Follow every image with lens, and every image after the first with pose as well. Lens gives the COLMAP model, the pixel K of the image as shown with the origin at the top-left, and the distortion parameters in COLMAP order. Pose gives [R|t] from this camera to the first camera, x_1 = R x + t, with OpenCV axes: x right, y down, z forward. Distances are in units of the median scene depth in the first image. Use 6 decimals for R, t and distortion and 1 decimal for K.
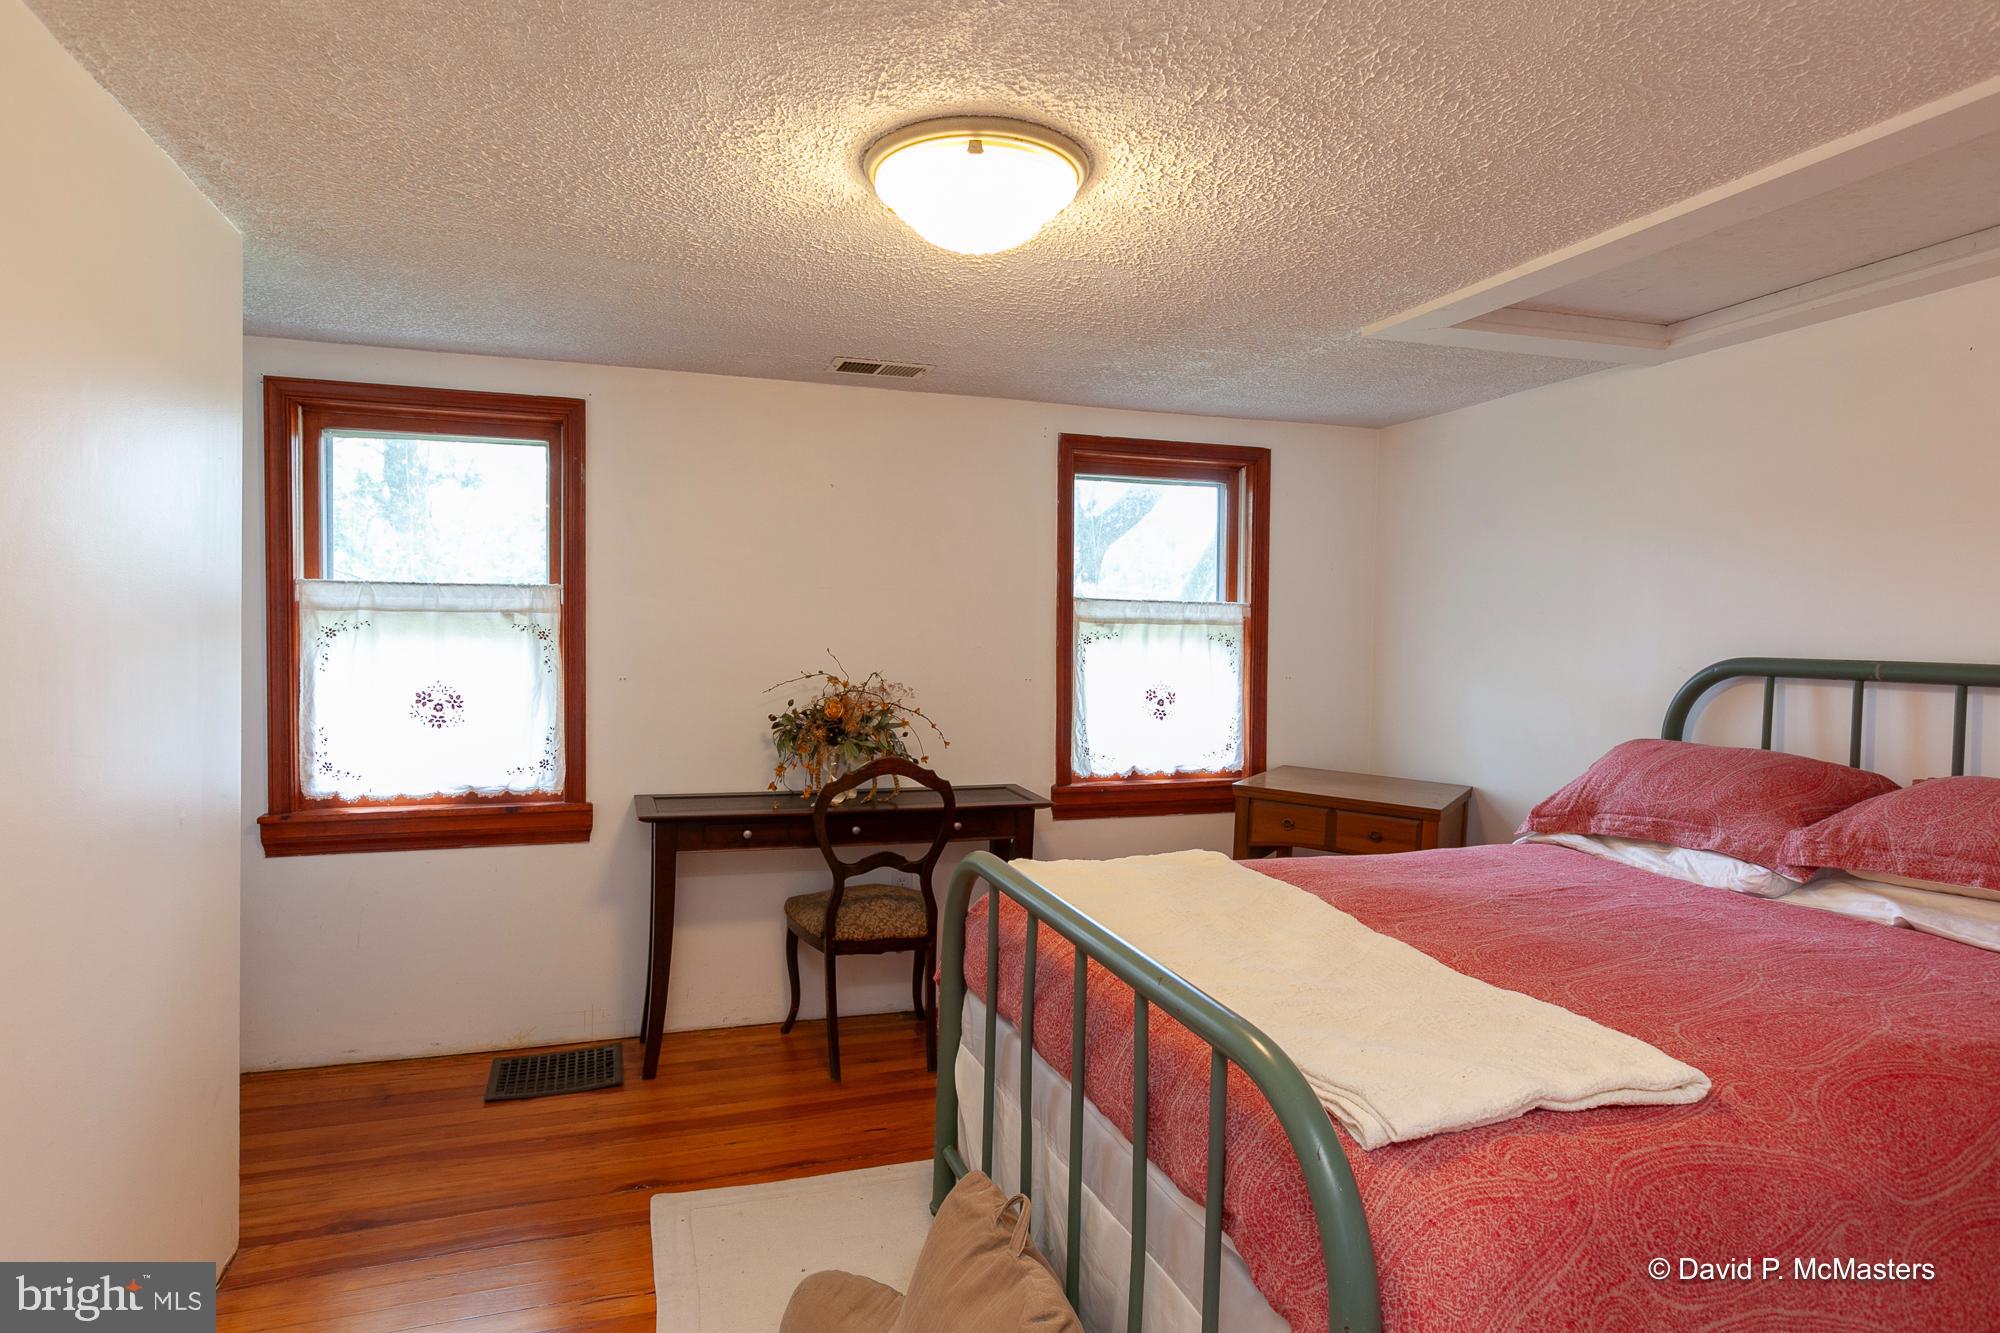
lens RADIAL K [[1102.3, 0, 955.2], [0, 1102.3, 657.8], [0, 0, 1]] dist [0.006462, -0.002817]
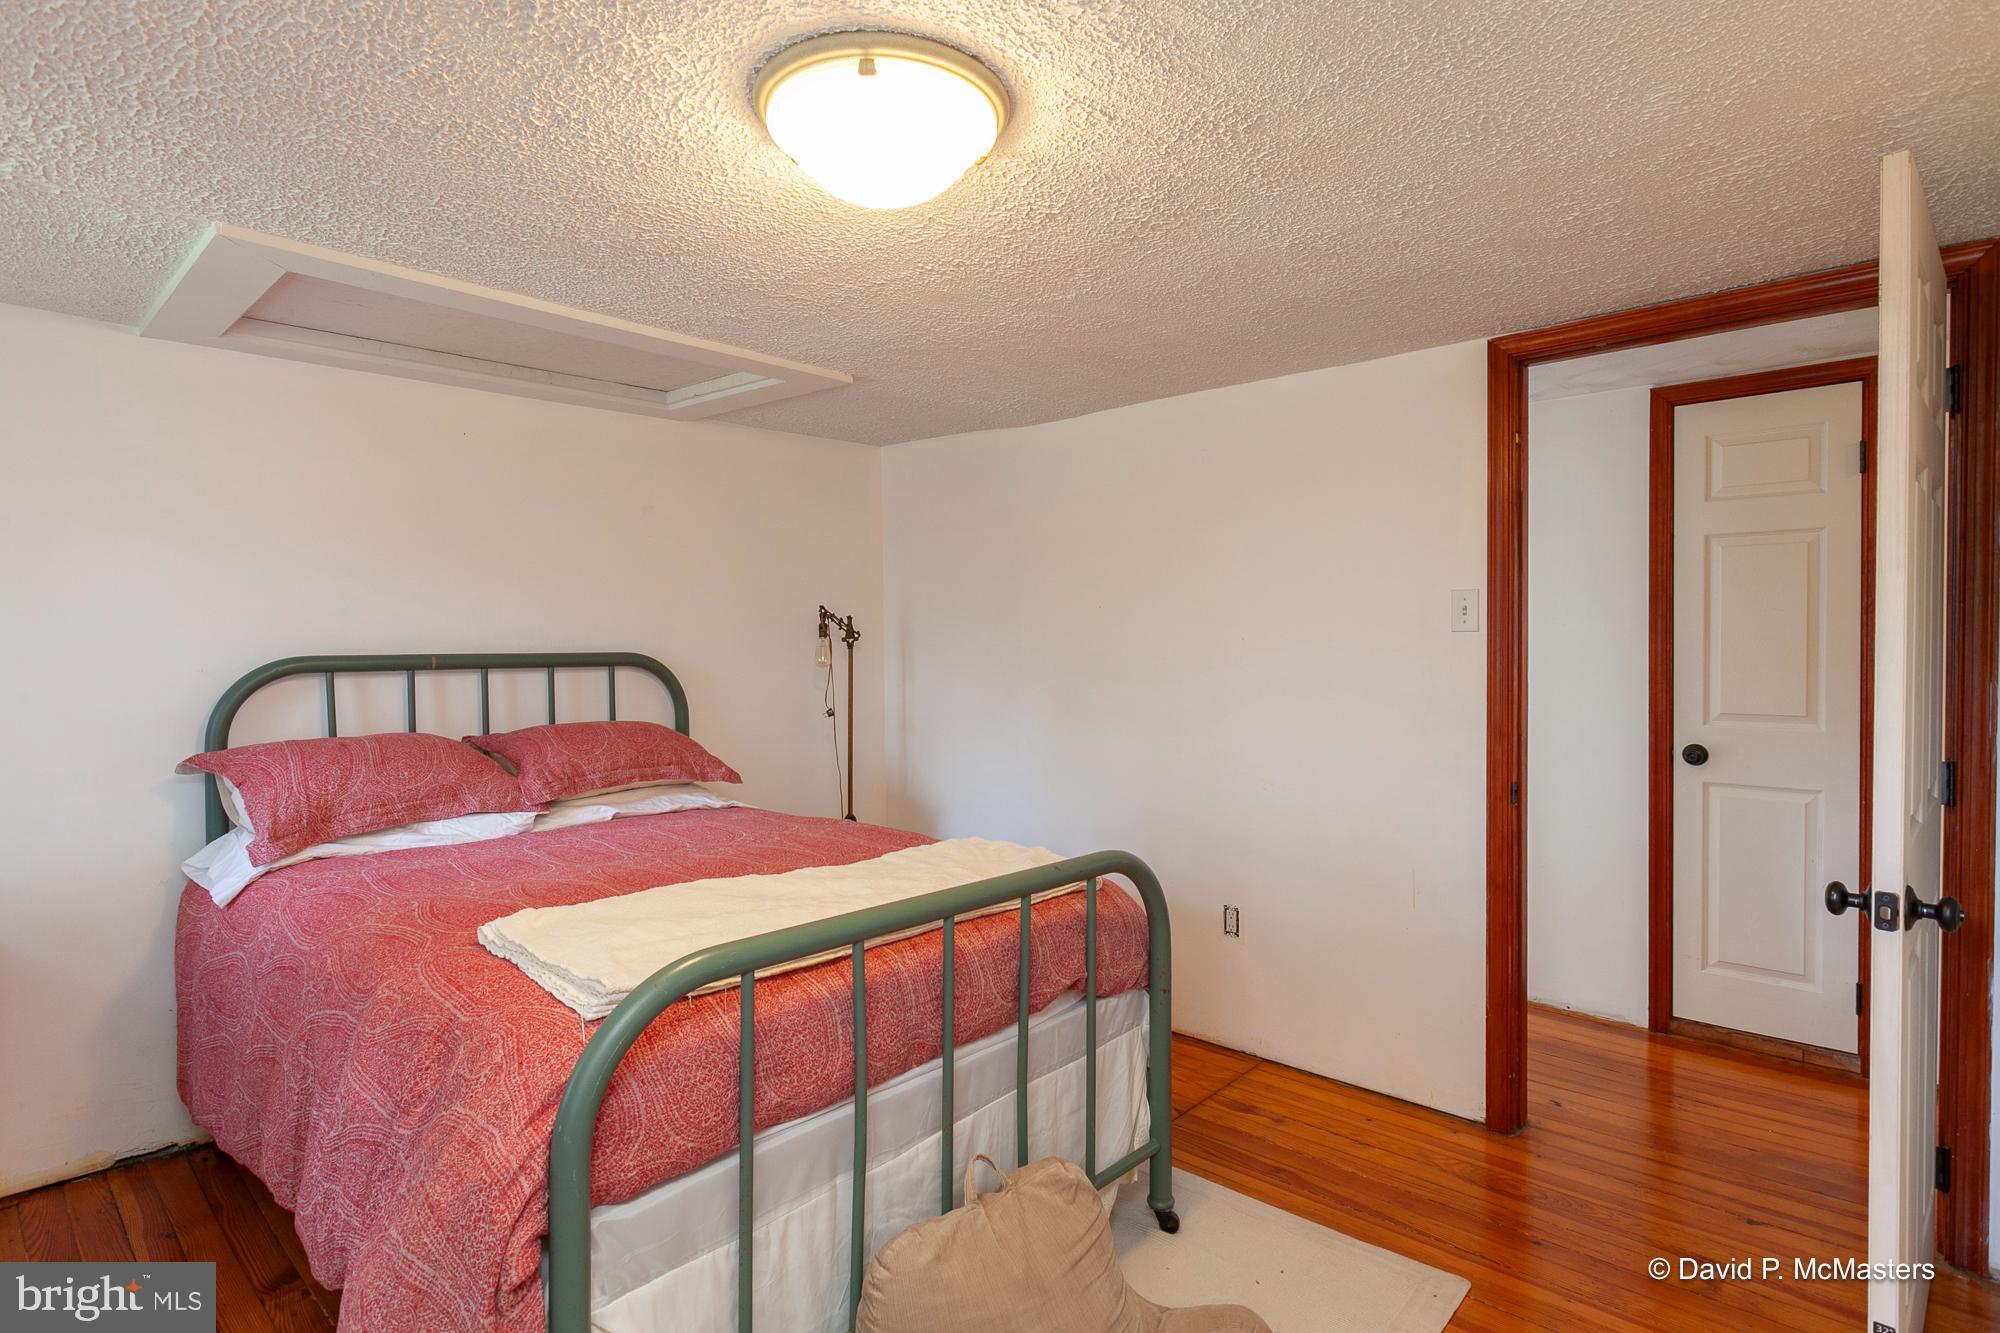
lens RADIAL K [[1008.5, 0, 998.3], [0, 1008.5, 647.3], [0, 0, 1]] dist [0.000193, -0.000916]
pose [[-0.504722, -0.022469, 0.862989, -0.459086], [0.018580, 0.999147, 0.036881, -0.031136], [-0.863082, 0.034649, -0.503874, 0.866718]]
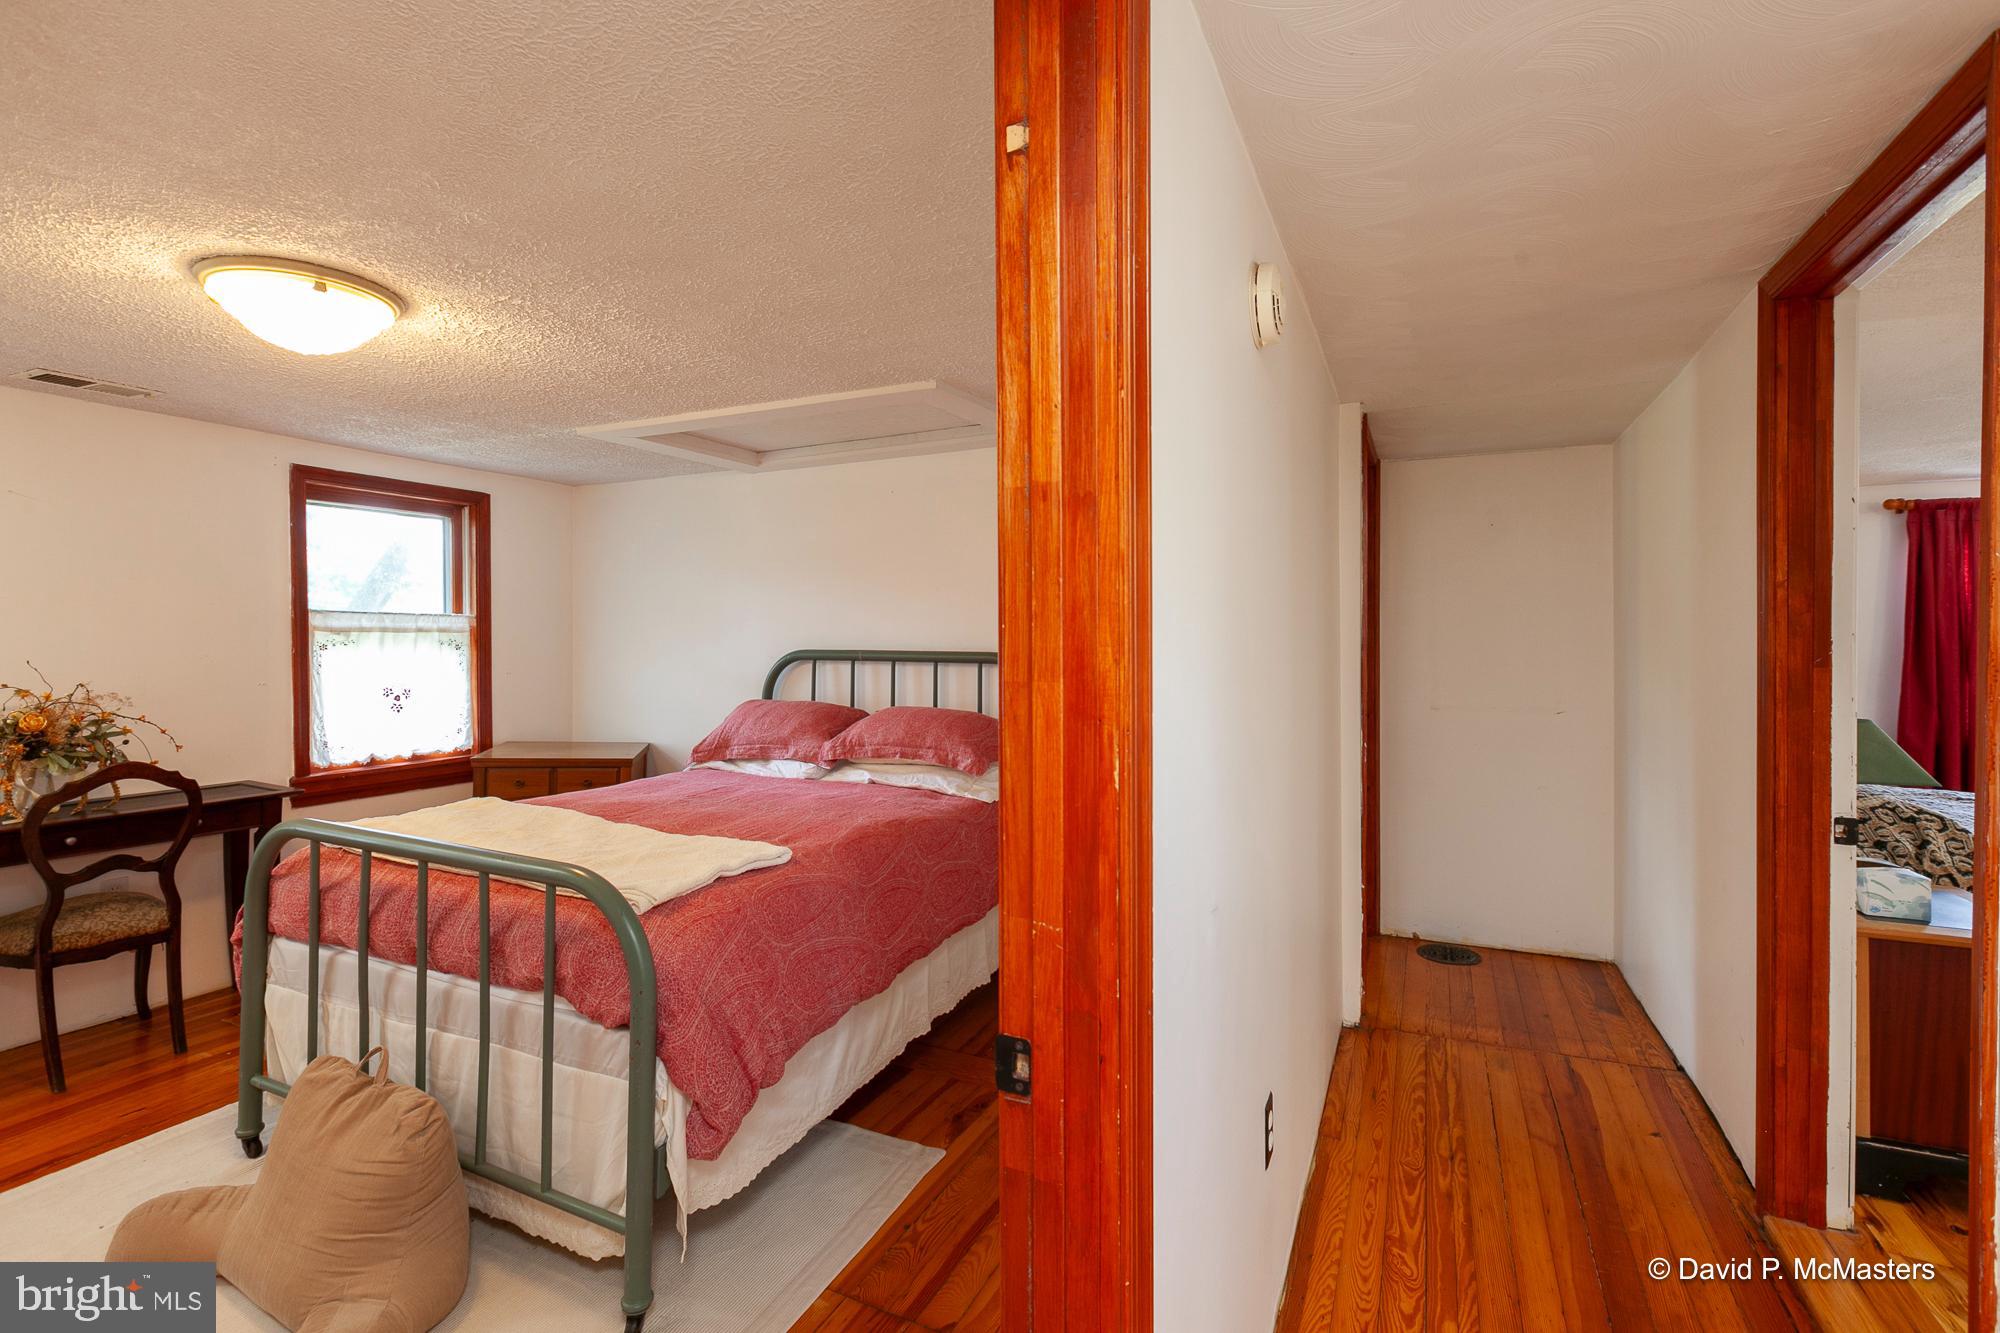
lens RADIAL K [[917.7, 0, 995.1], [0, 917.7, 644.6], [0, 0, 1]] dist [-0.000840, -0.000251]
pose [[0.677716, -0.017779, 0.735109, -0.141072], [0.026277, 0.999655, -0.000049, -0.000164], [-0.734854, 0.019350, 0.677949, -0.202442]]
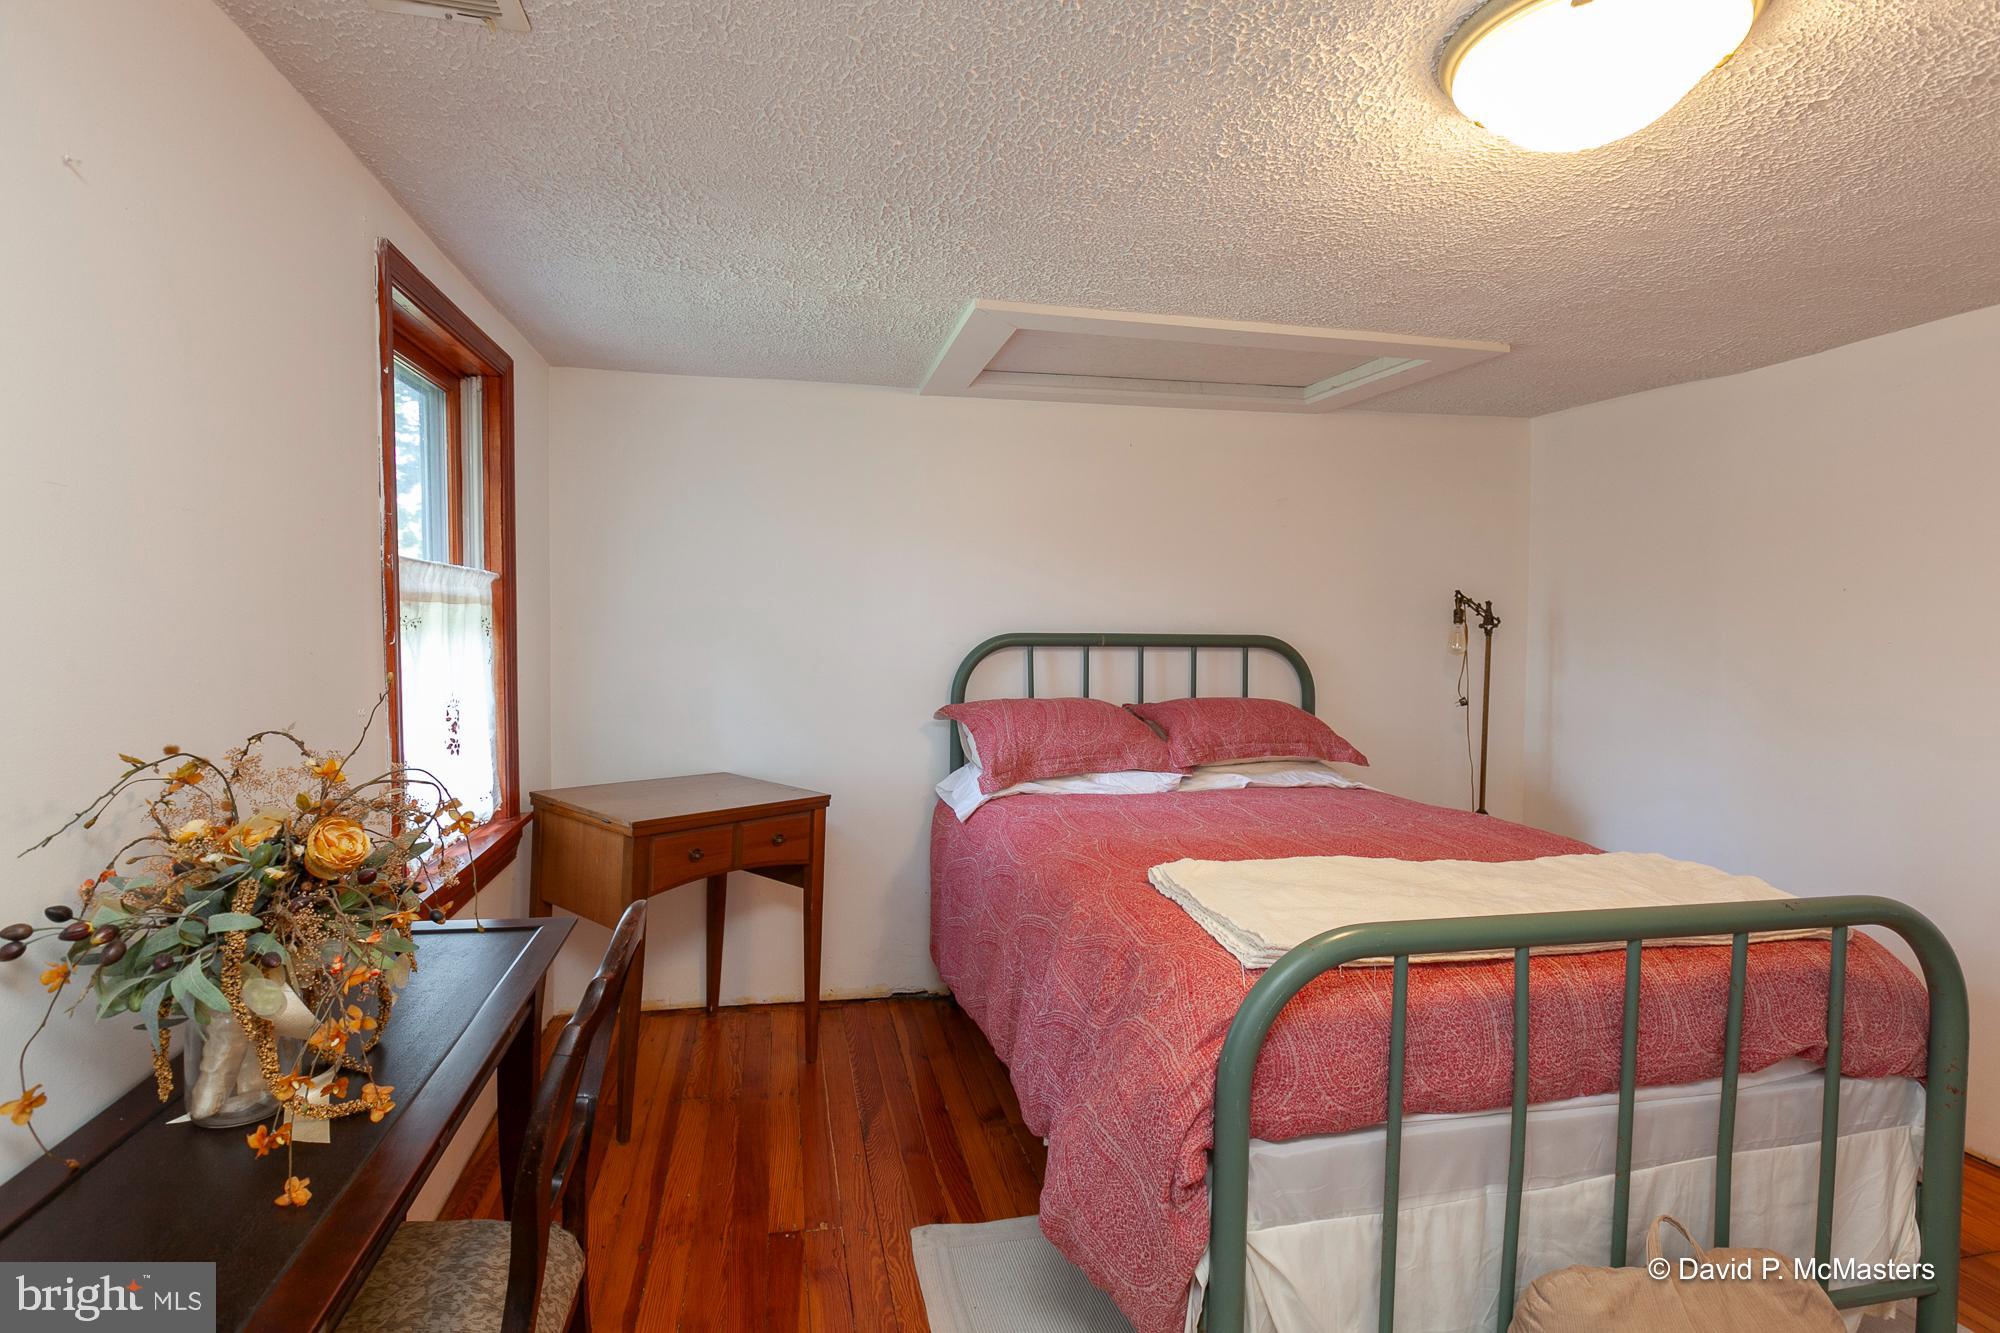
lens RADIAL K [[958.9, 0, 994.9], [0, 958.9, 649.0], [0, 0, 1]] dist [0.001109, -0.000561]
pose [[0.075848, -0.044614, 0.996121, -0.453985], [0.019829, 0.998868, 0.043228, -0.031091], [-0.996922, 0.016473, 0.076647, 0.887809]]
